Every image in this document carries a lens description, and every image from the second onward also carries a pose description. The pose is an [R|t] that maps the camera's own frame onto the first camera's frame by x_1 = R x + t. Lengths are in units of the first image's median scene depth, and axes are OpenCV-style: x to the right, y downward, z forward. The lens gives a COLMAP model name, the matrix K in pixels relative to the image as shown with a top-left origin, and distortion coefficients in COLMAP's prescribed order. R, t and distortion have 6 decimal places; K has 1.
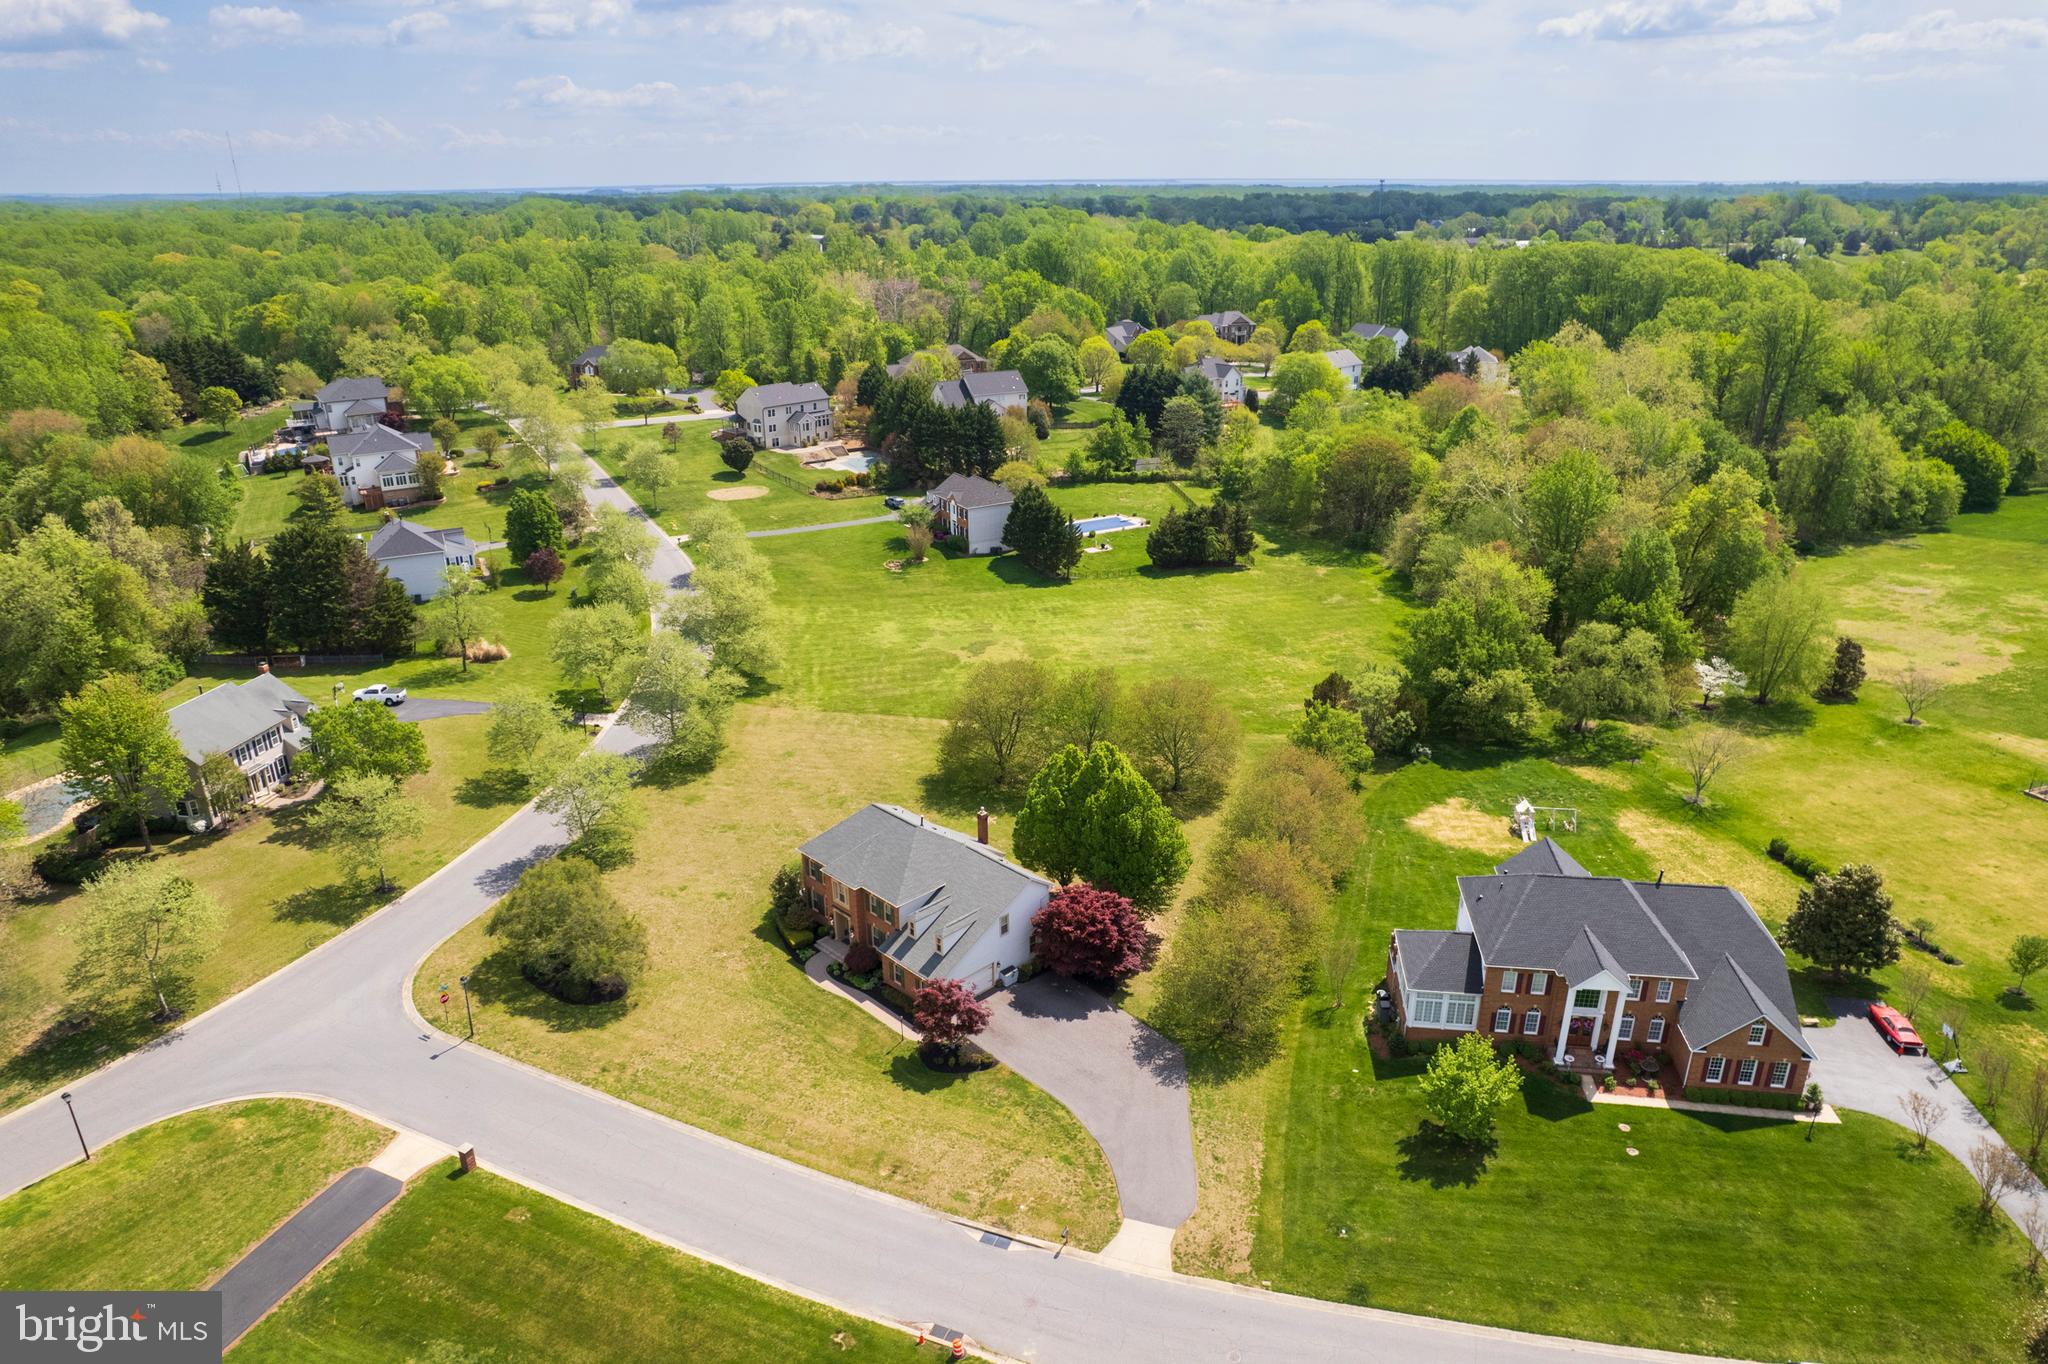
lens RADIAL K [[1311.4, 0, 1031.2], [0, 1311.4, 683.8], [0, 0, 1]] dist [-0.079625, 0.076210]
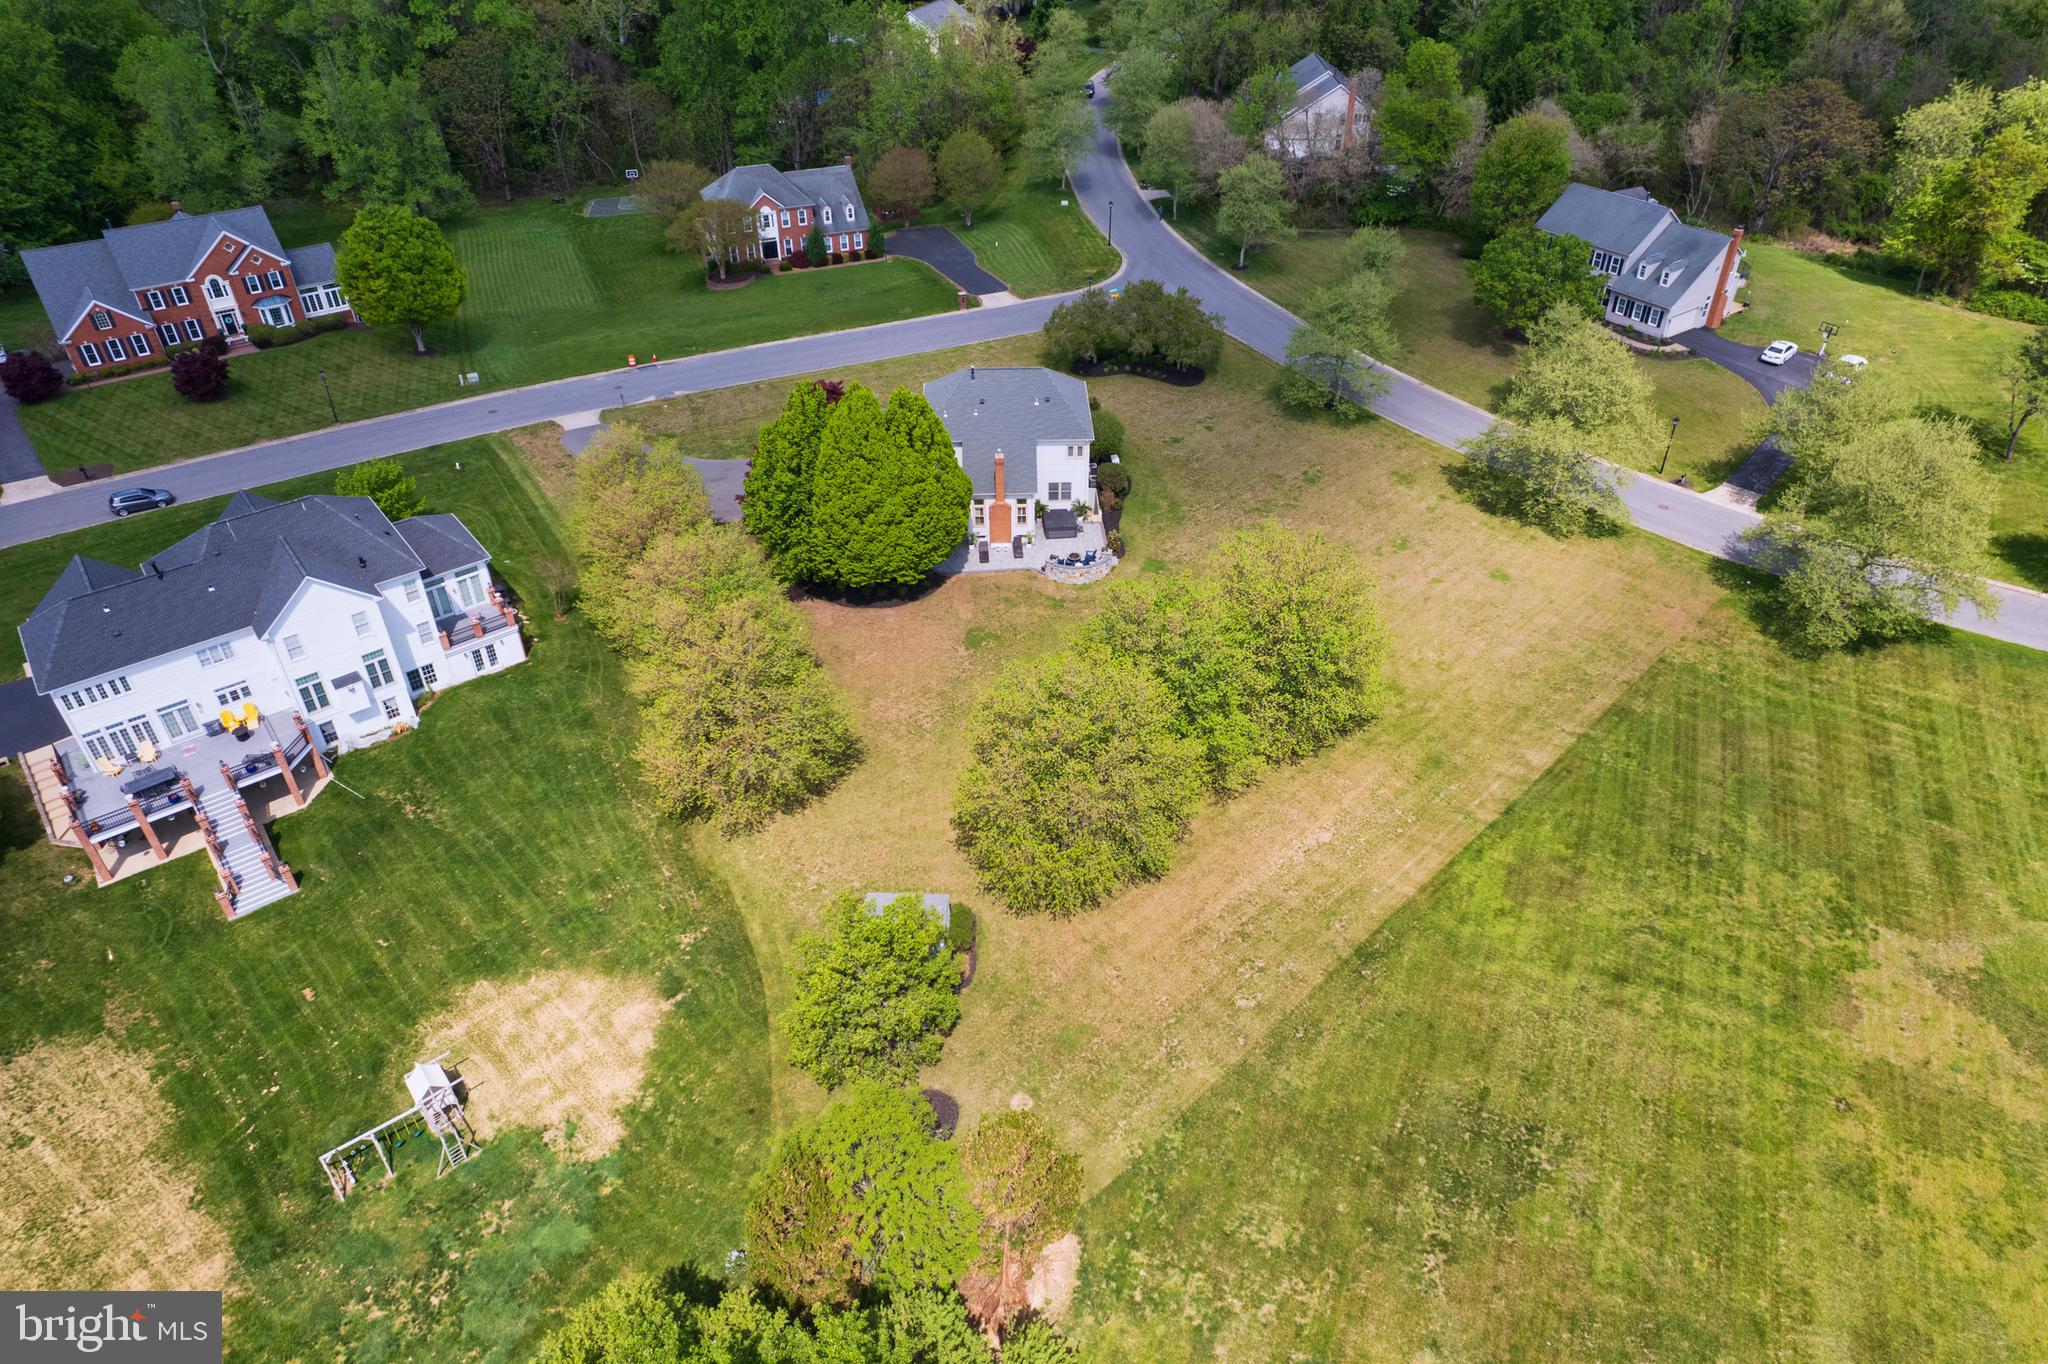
lens RADIAL K [[1311.4, 0, 1031.2], [0, 1311.4, 683.8], [0, 0, 1]] dist [-0.079625, 0.076210]
pose [[-0.686290, 0.439591, -0.579453, 0.685985], [-0.256791, 0.598936, 0.758508, -0.625540], [0.680488, 0.669355, -0.298161, 1.869079]]
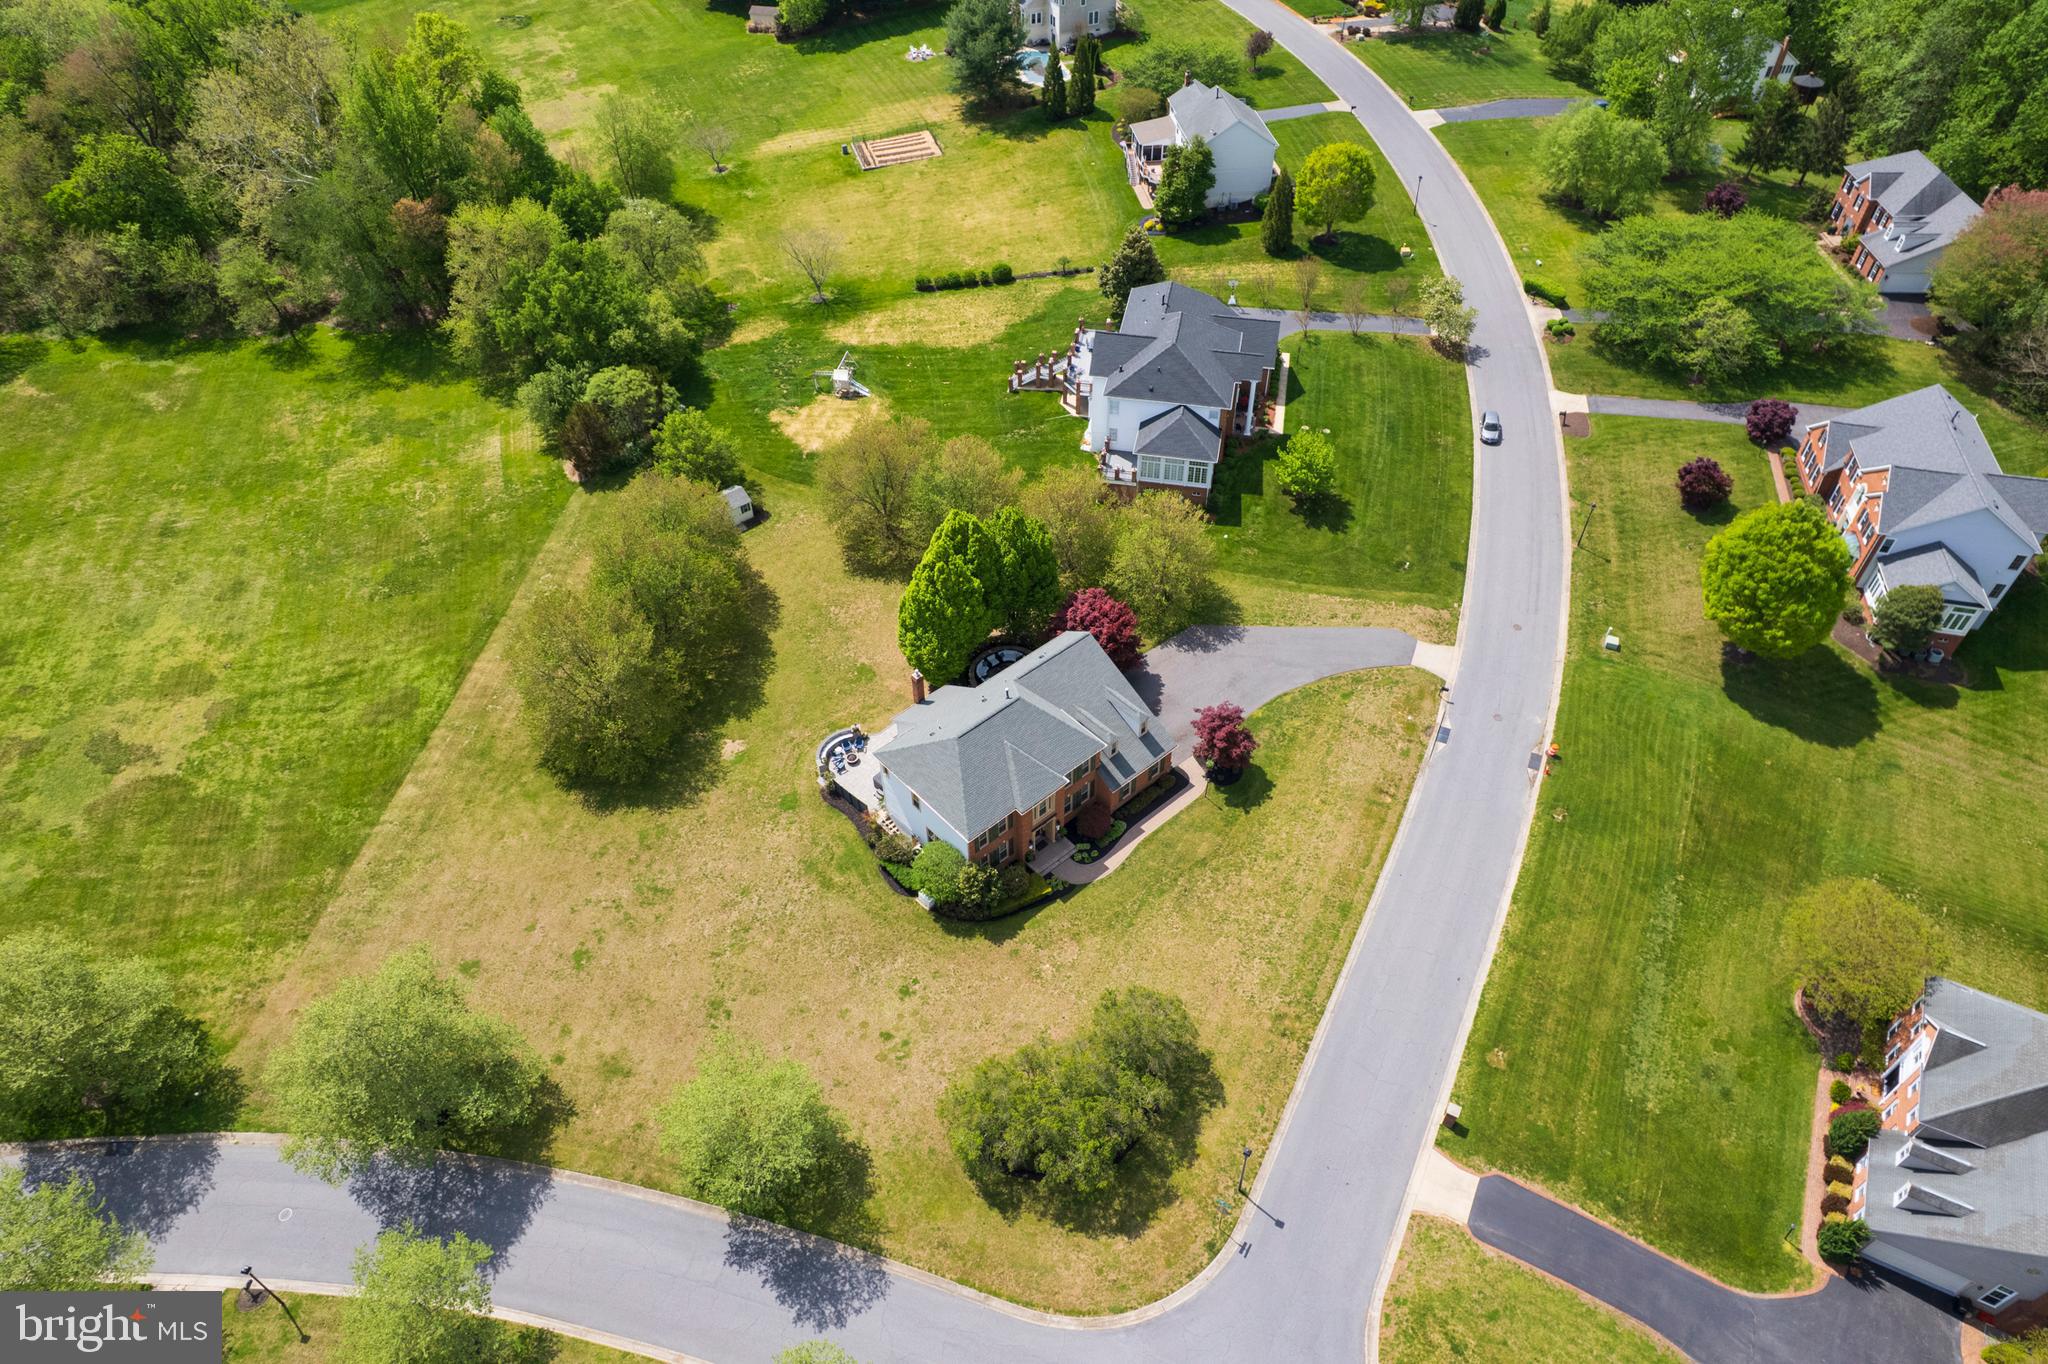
lens RADIAL K [[1315.5, 0, 1031.1], [0, 1315.5, 680.6], [0, 0, 1]] dist [-0.062080, 0.046996]
pose [[0.049462, -0.706013, 0.706469, -0.909951], [0.369912, 0.669983, 0.643652, -0.605990], [-0.927749, 0.229495, 0.294301, 0.916390]]
